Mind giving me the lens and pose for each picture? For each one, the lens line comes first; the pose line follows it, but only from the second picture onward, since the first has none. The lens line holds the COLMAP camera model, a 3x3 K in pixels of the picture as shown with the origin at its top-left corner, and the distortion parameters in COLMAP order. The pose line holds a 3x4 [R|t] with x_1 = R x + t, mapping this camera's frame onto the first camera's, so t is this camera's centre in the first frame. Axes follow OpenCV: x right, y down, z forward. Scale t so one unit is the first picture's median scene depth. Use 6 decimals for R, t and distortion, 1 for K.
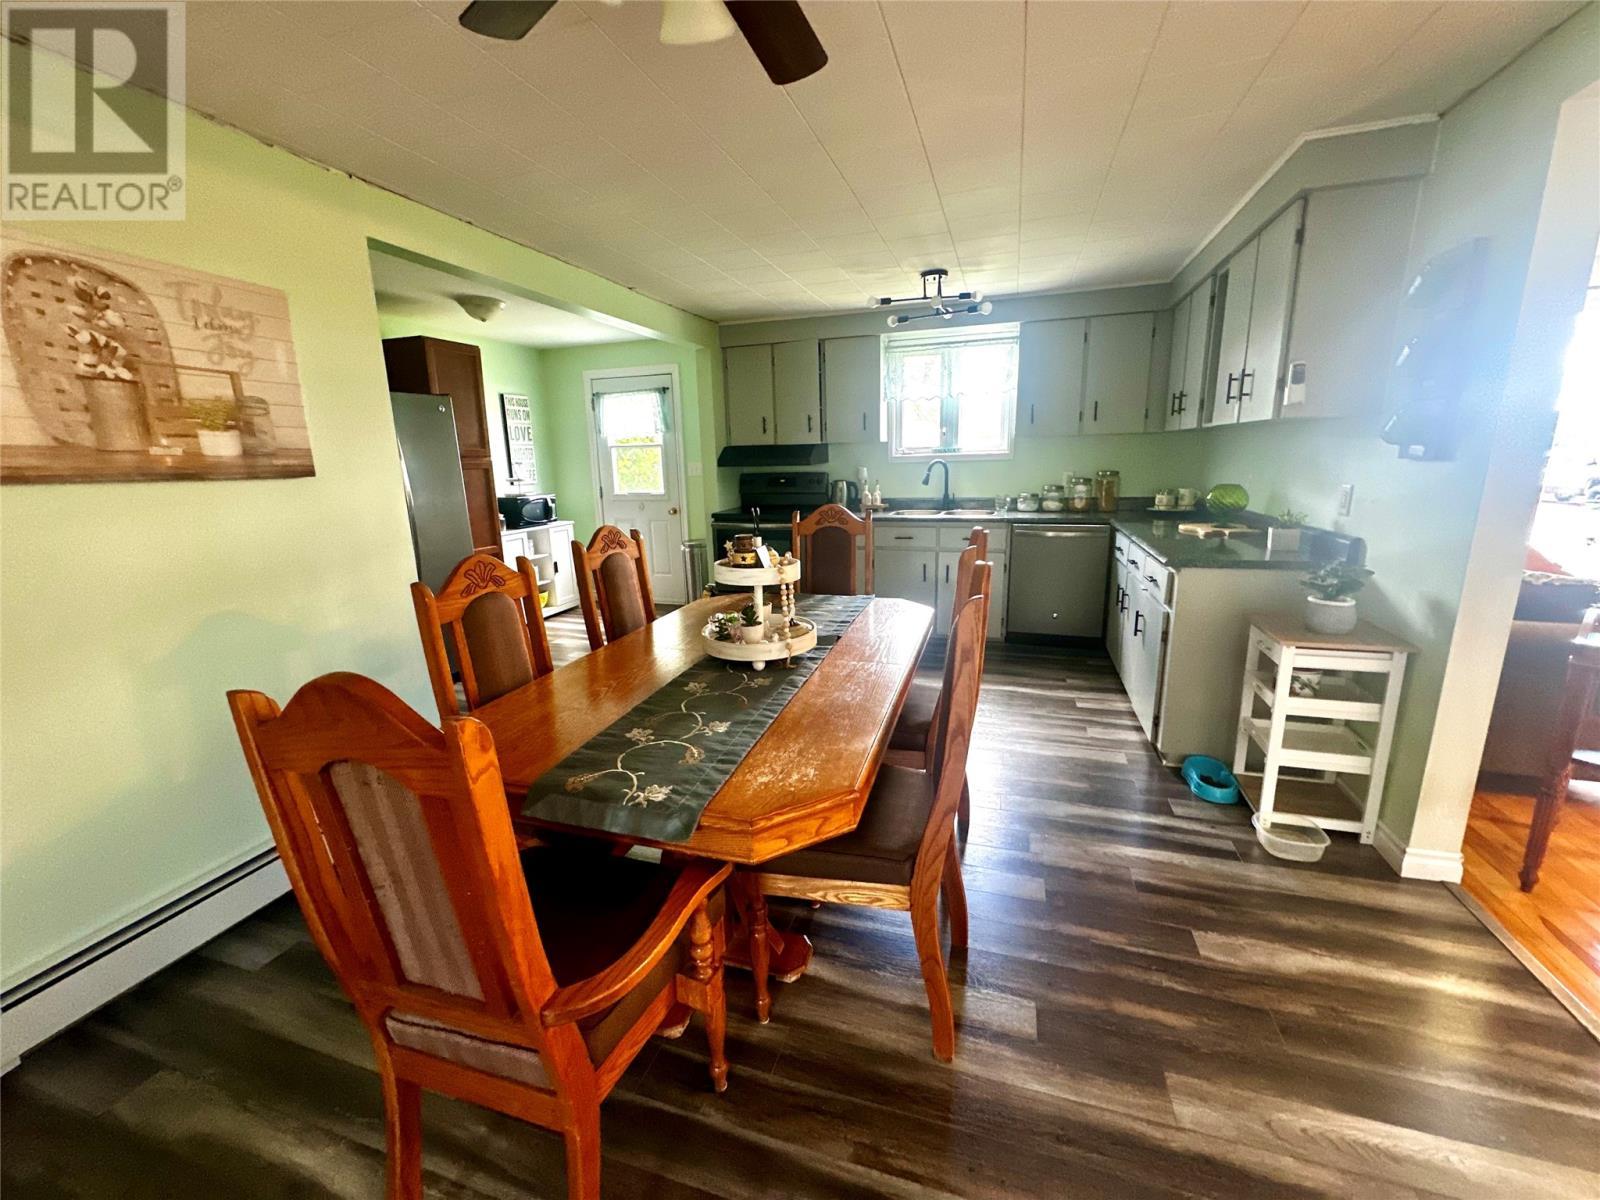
lens RADIAL K [[640.1, 0, 799.6], [0, 640.1, 598.5], [0, 0, 1]] dist [-0.001802, 0.000296]
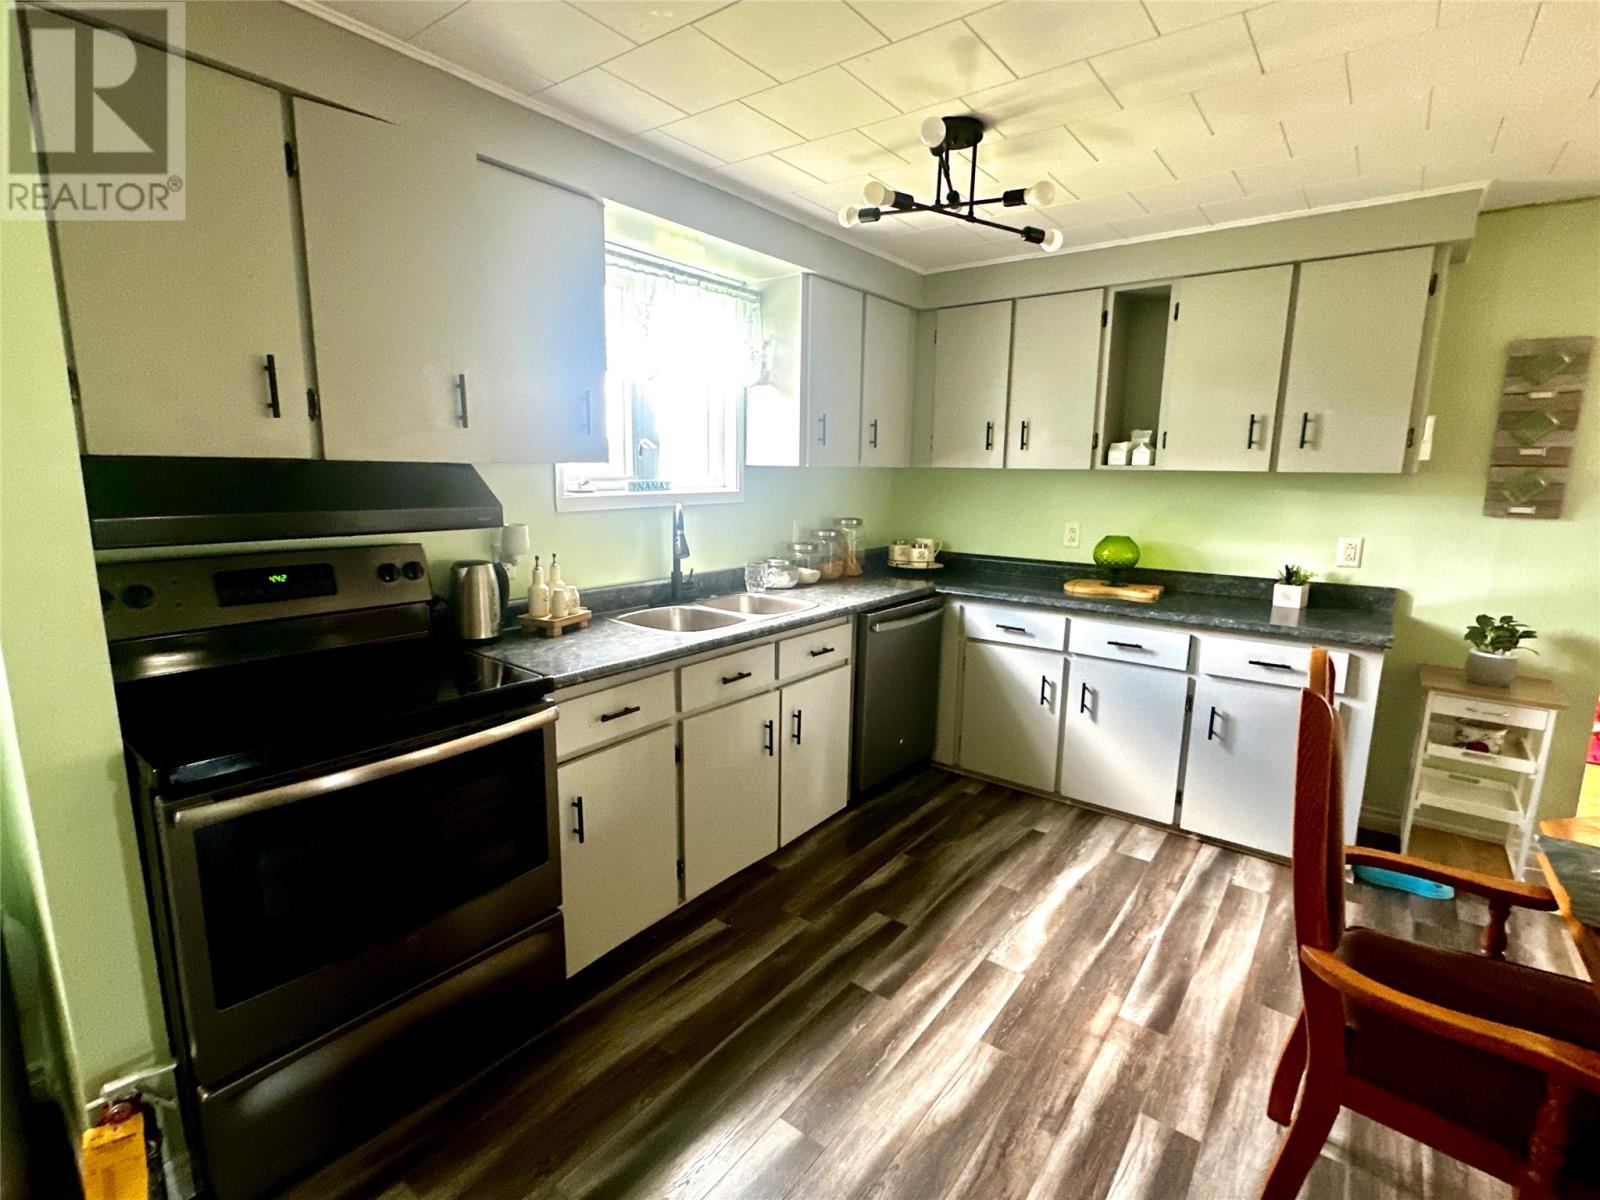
lens RADIAL K [[753.7, 0, 800.0], [0, 753.7, 600.0], [0, 0, 1]] dist [-0.009533, 0.004047]
pose [[0.342287, -0.131176, 0.930394, -0.734485], [0.185427, 0.980163, 0.069975, -0.418749], [-0.921117, 0.148569, 0.359821, 1.780165]]
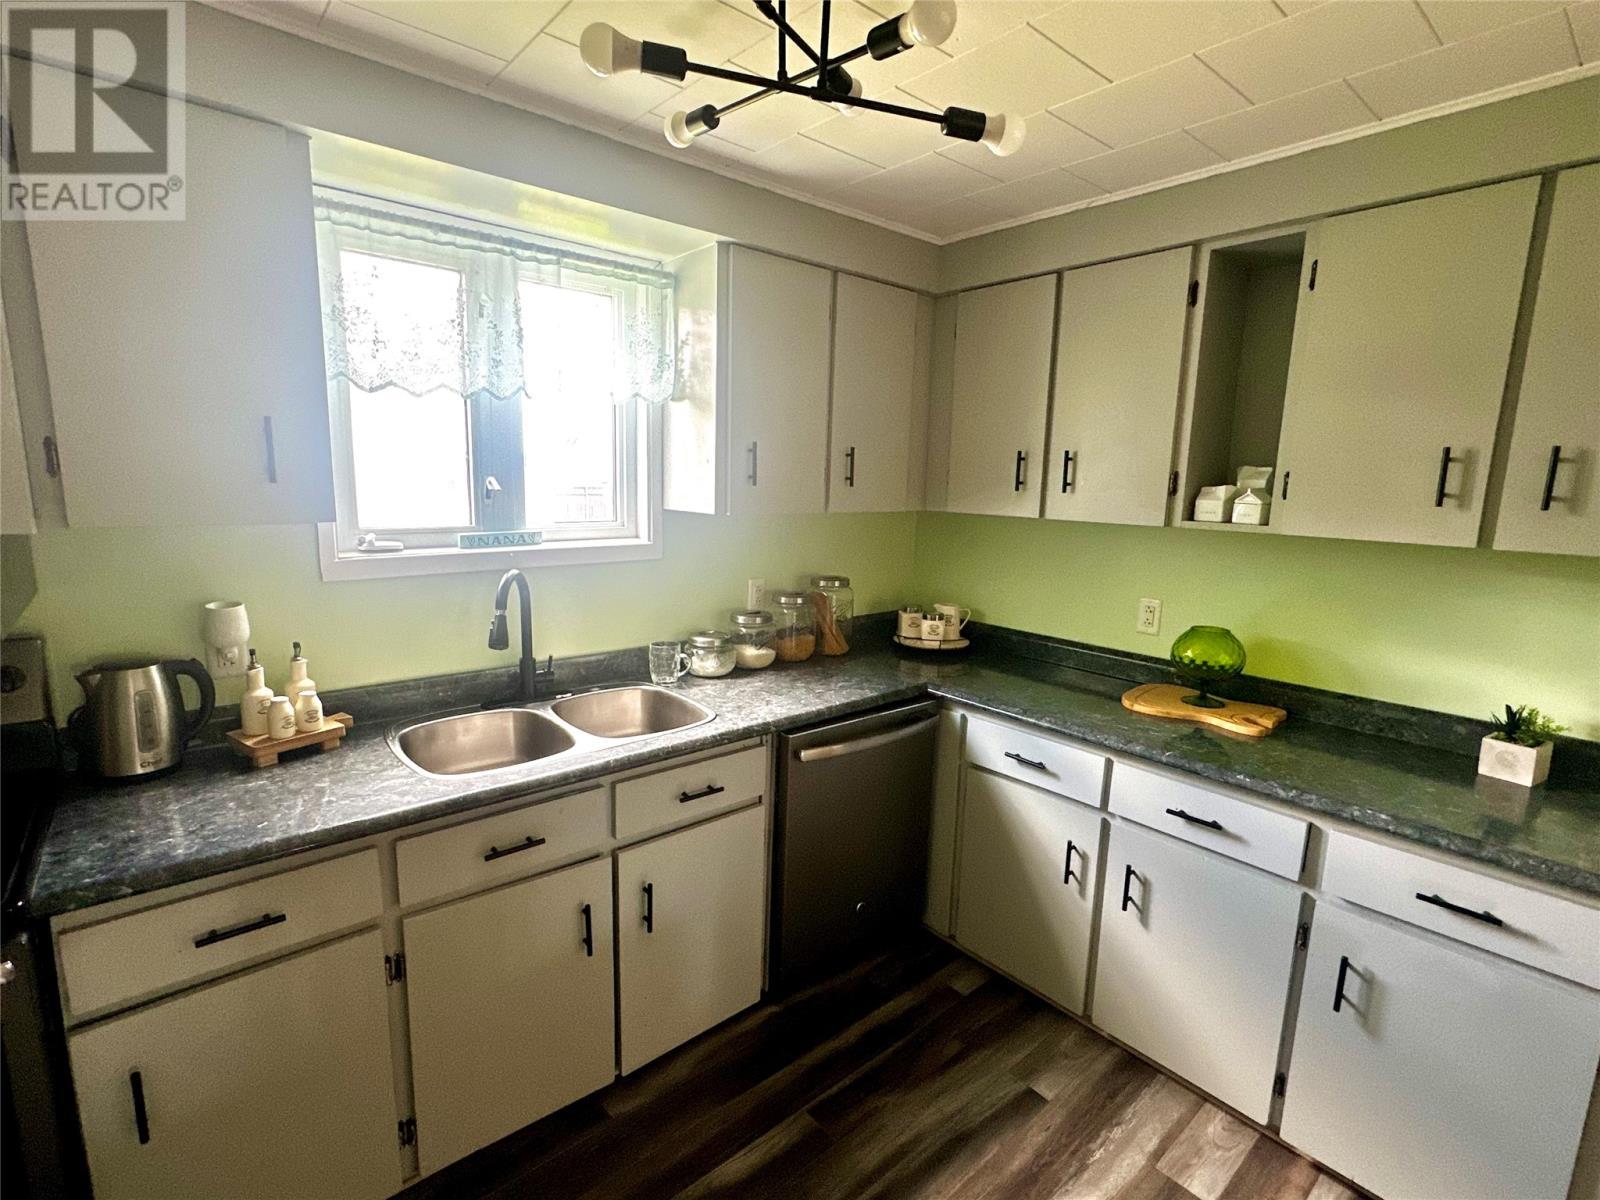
lens RADIAL K [[753.7, 0, 800.0], [0, 753.7, 600.0], [0, 0, 1]] dist [-0.009533, 0.004047]
pose [[0.528741, -0.100166, 0.842852, -0.119662], [0.148228, 0.988650, 0.024505, -0.466708], [-0.835740, 0.111978, 0.537587, 1.611982]]
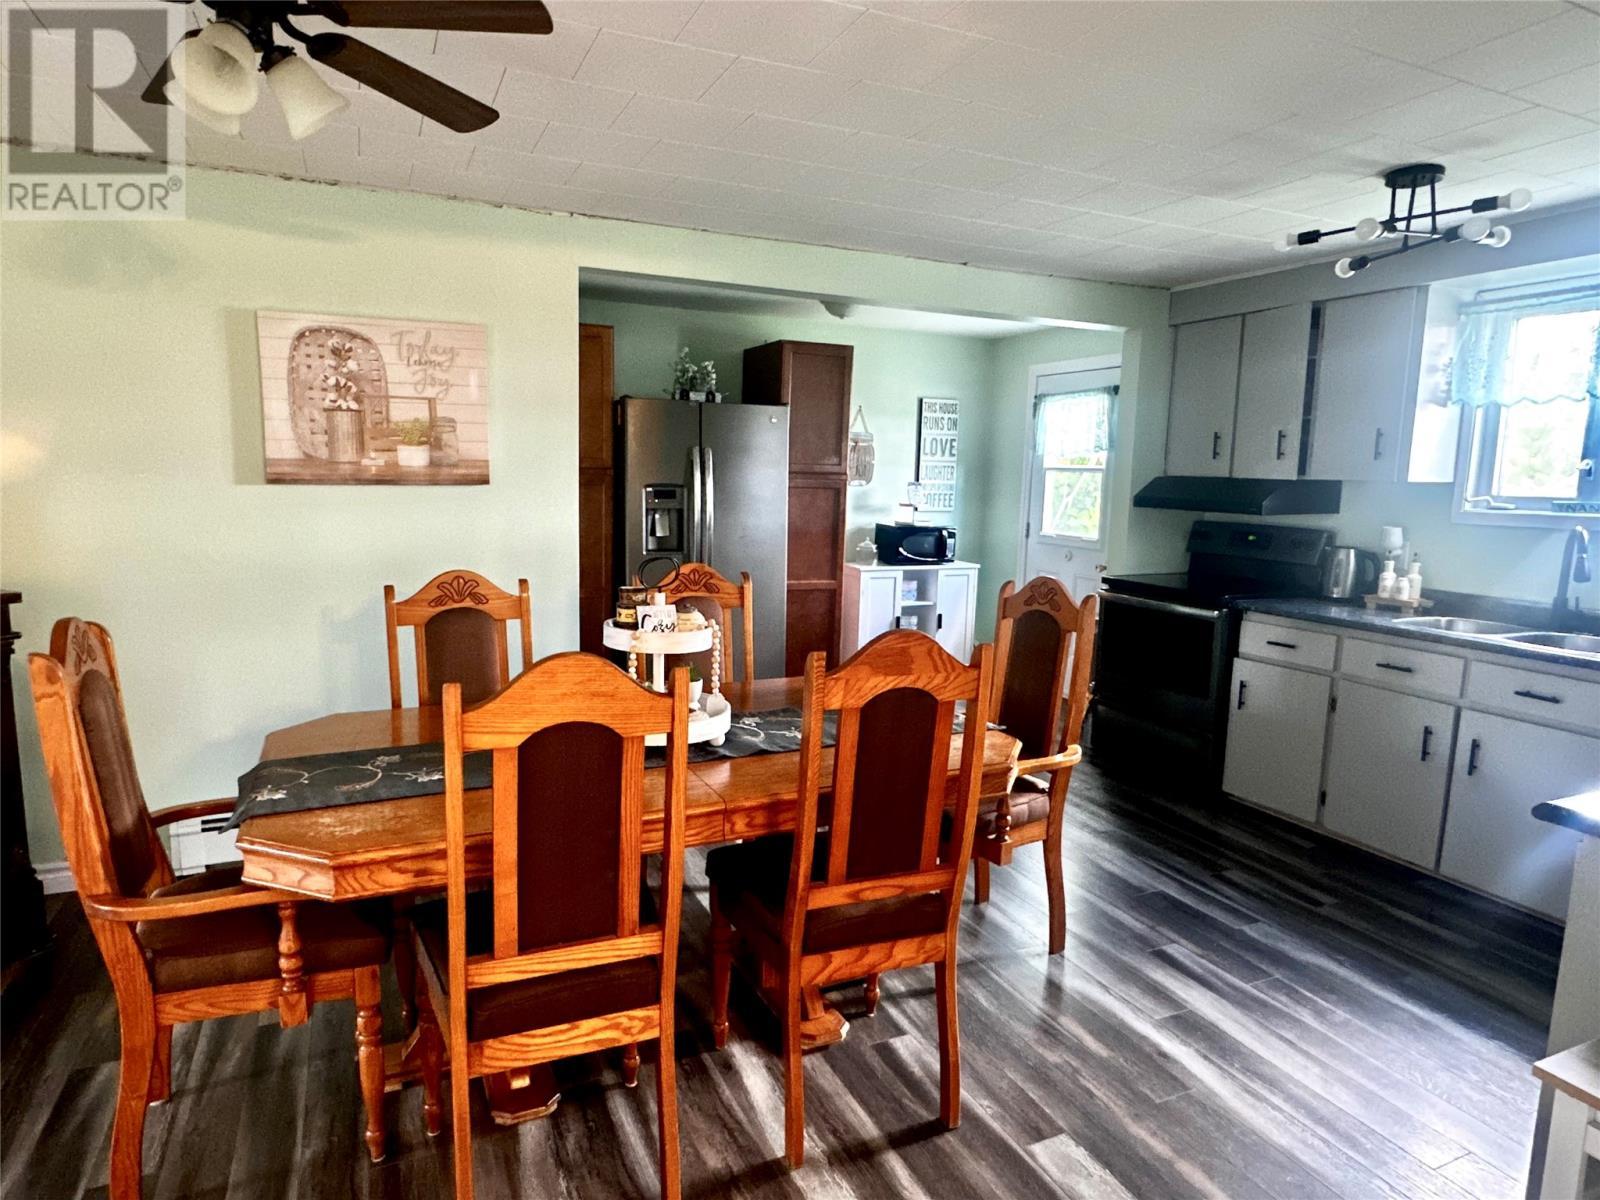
lens RADIAL K [[925.8, 0, 795.0], [0, 925.8, 676.2], [0, 0, 1]] dist [-0.167949, 0.128280]
pose [[0.656836, 0.195933, -0.728133, 0.862915], [-0.200187, 0.976309, 0.082129, -0.112973], [0.726974, 0.091817, 0.680498, 0.385667]]
